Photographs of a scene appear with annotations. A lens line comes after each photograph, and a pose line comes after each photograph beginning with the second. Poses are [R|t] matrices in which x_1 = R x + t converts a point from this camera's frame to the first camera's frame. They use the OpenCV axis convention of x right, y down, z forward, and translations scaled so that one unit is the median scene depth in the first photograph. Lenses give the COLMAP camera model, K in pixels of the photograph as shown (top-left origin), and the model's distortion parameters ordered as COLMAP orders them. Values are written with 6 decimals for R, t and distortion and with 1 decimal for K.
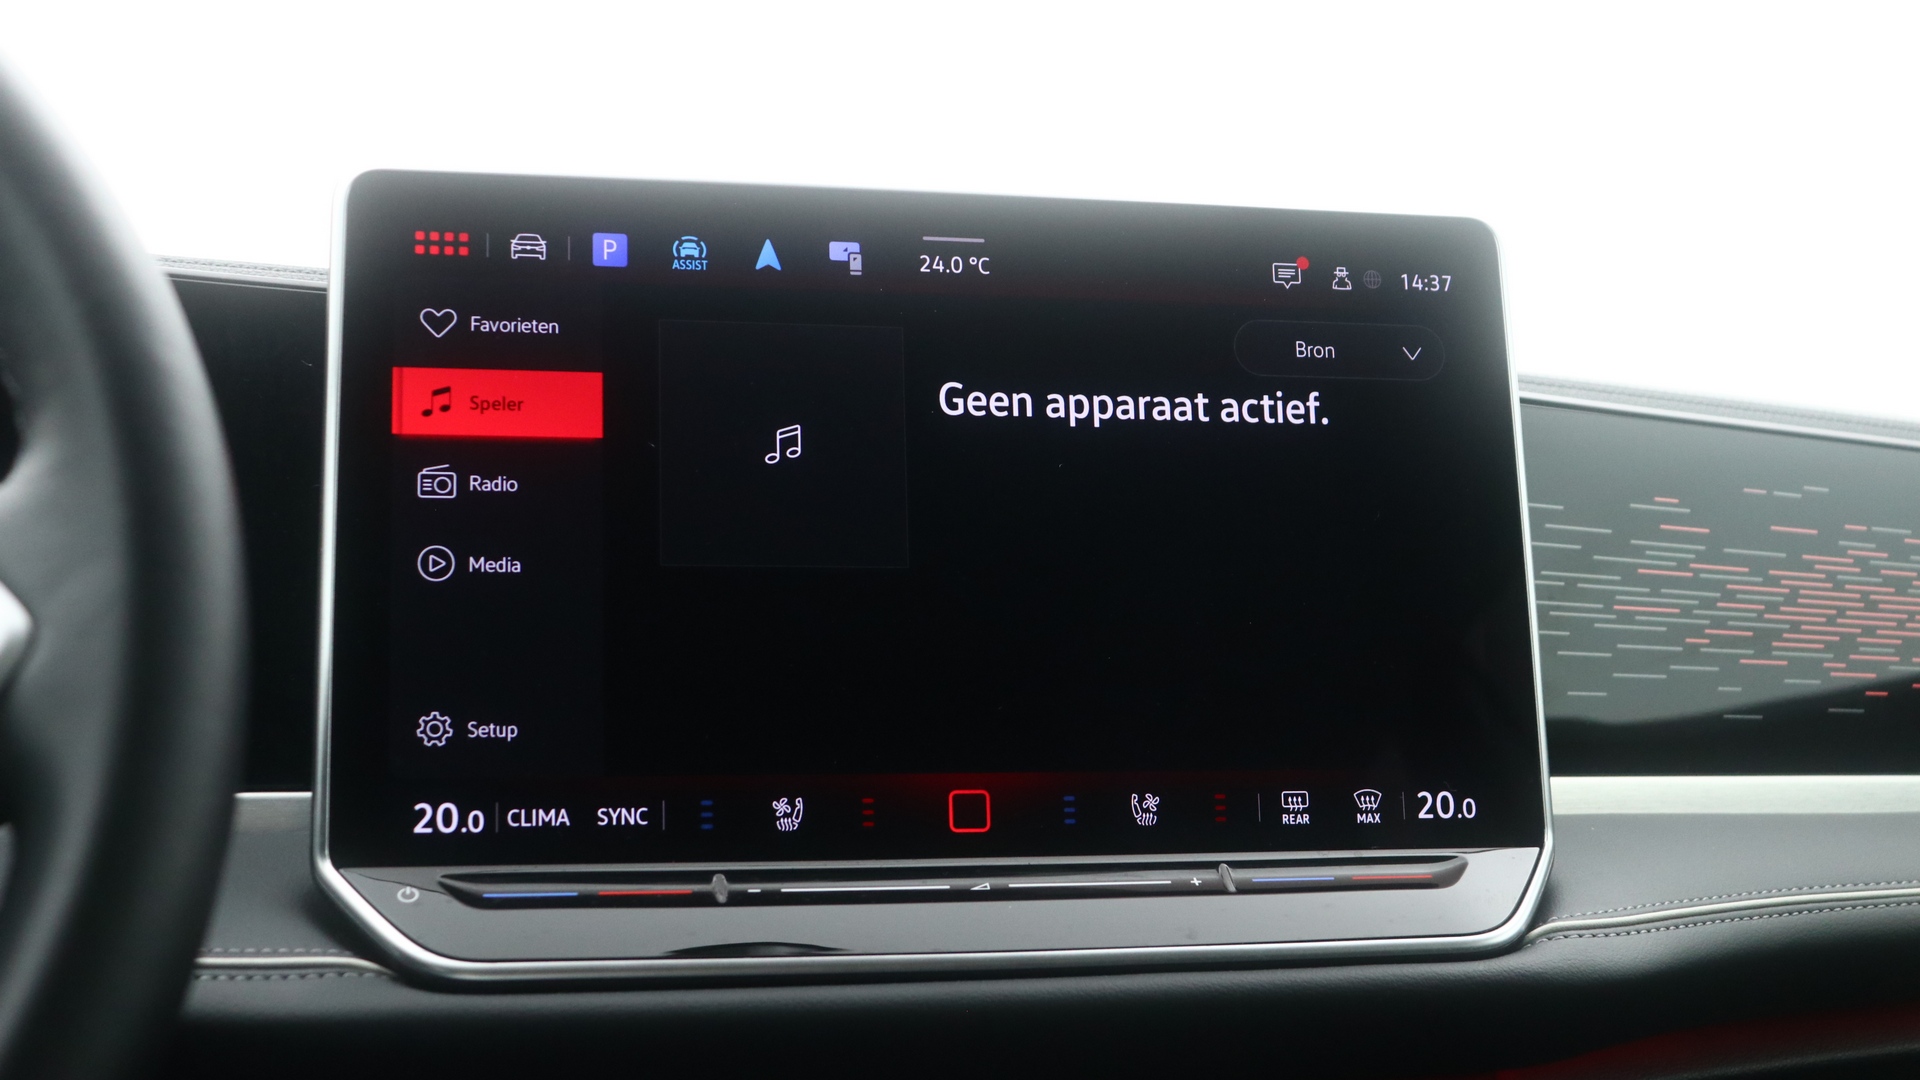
lens RADIAL K [[2308.1, 0, 957.0], [0, 2308.1, 547.2], [0, 0, 1]] dist [-0.010673, 0.000000]
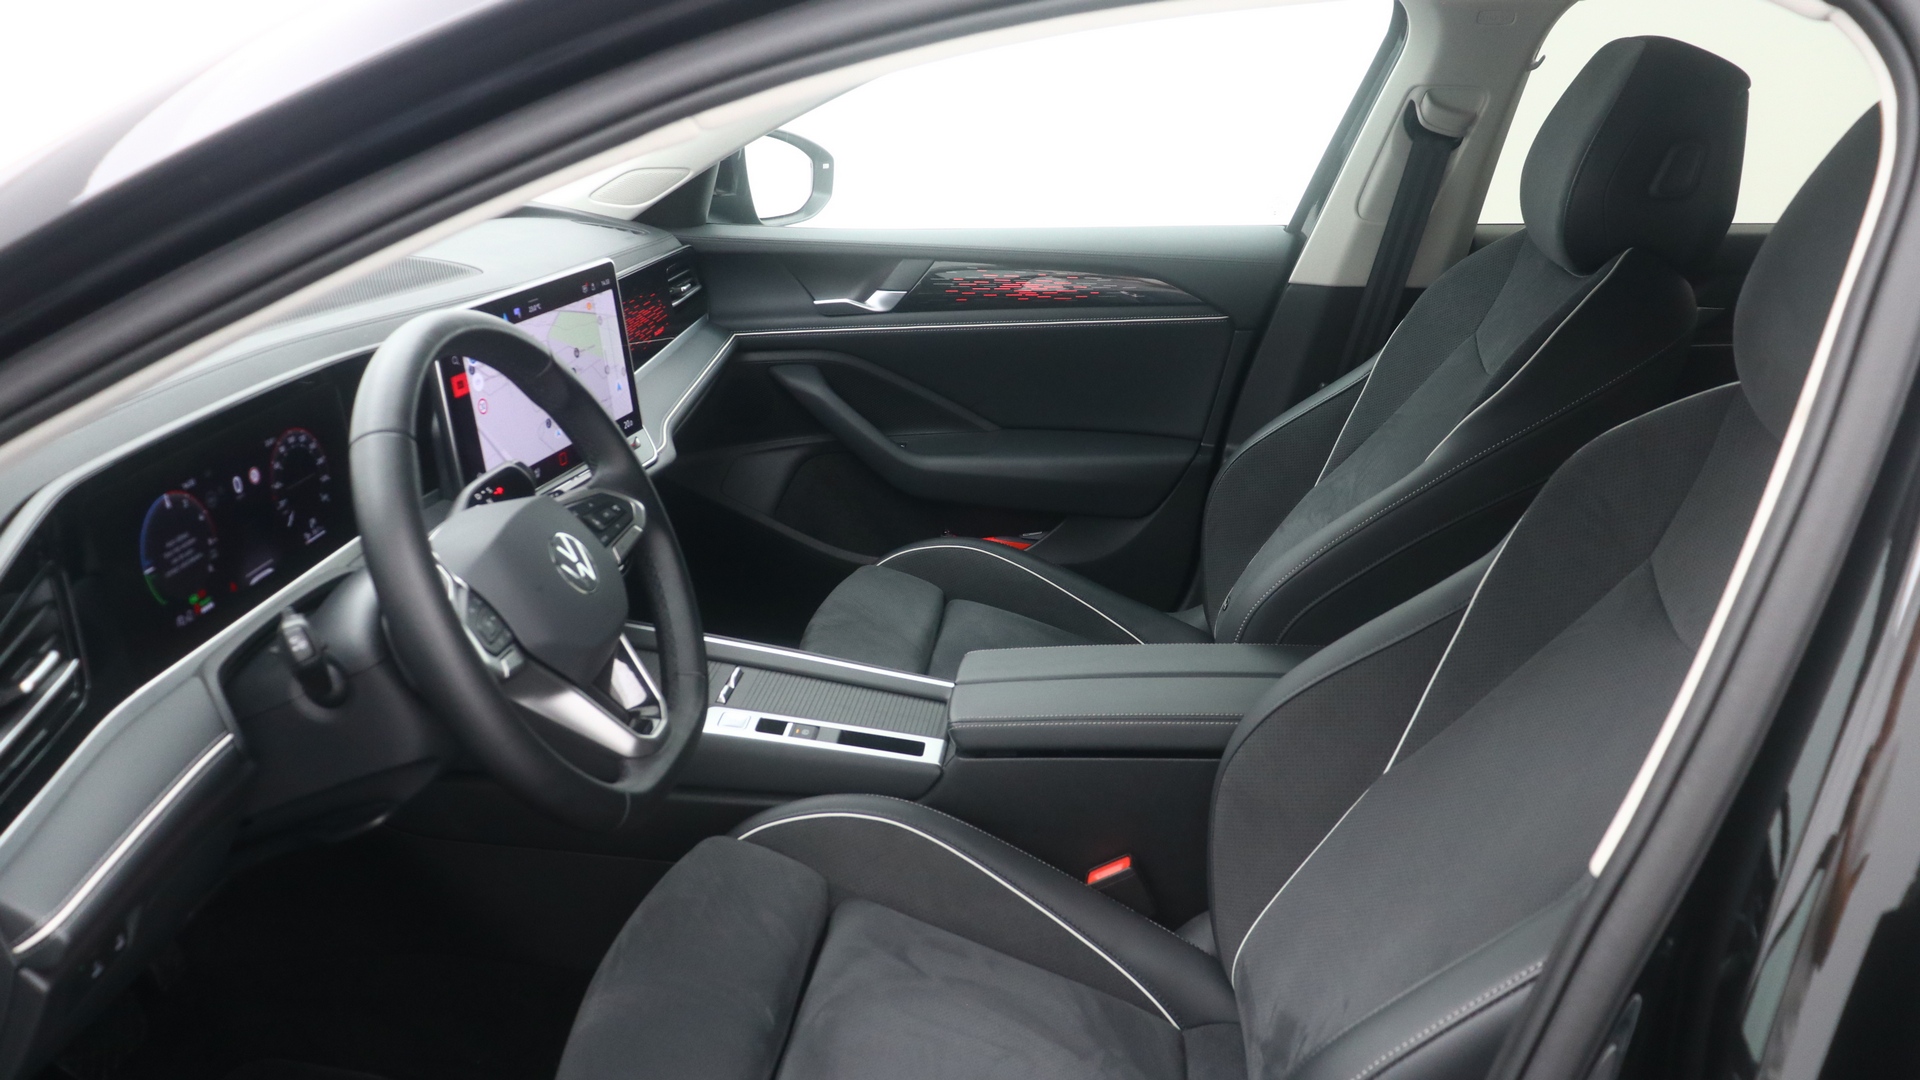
lens RADIAL K [[1526.4, 0, 961.0], [0, 1526.4, 536.2], [0, 0, 1]] dist [-0.022619, 0.016147]
pose [[0.474985, -0.292235, 0.830053, -1.739543], [-0.068227, 0.928180, 0.365824, -0.702467], [-0.877345, -0.230393, 0.420933, -0.622308]]
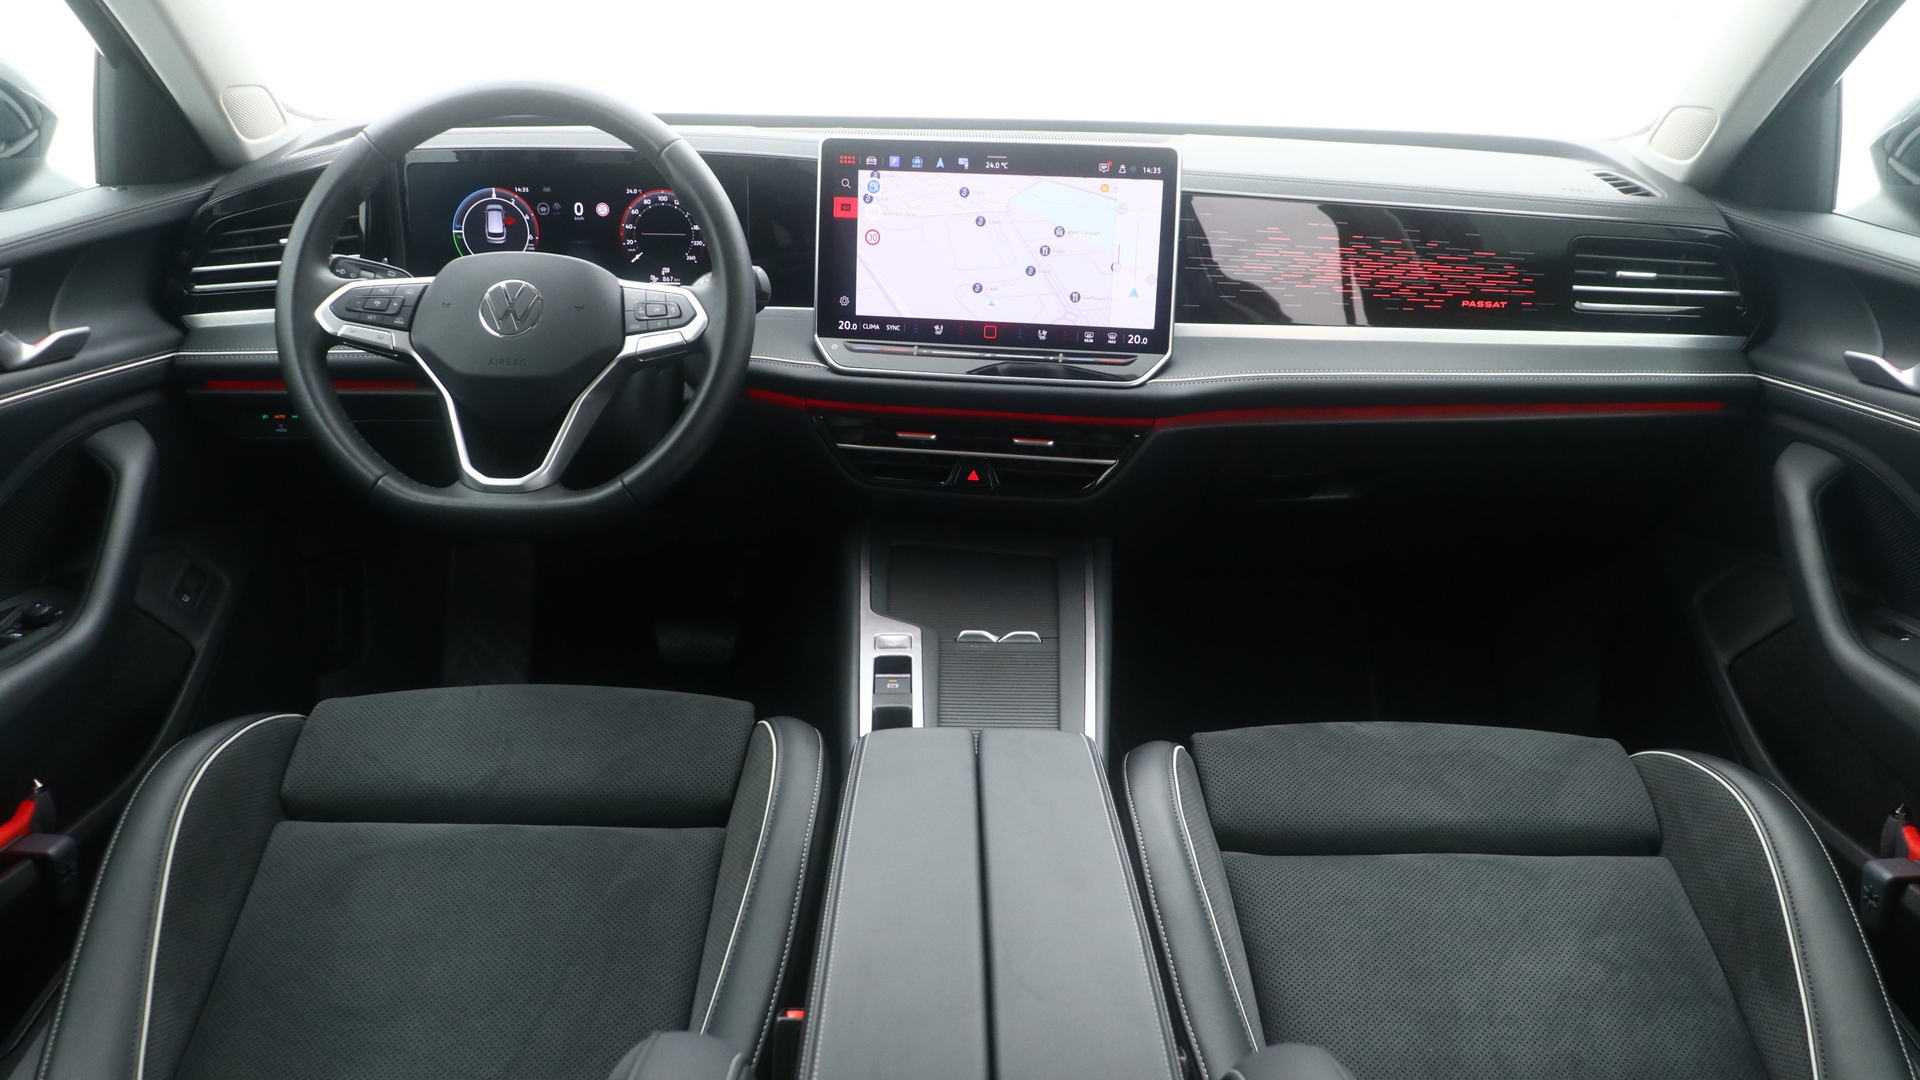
lens RADIAL K [[1526.4, 0, 954.4], [0, 1526.4, 537.4], [0, 0, 1]] dist [-0.022619, 0.016147]
pose [[0.929043, 0.137074, -0.343642, 0.775829], [0.006352, 0.922786, 0.385262, -0.479436], [0.369917, -0.360108, 0.856437, -1.088171]]
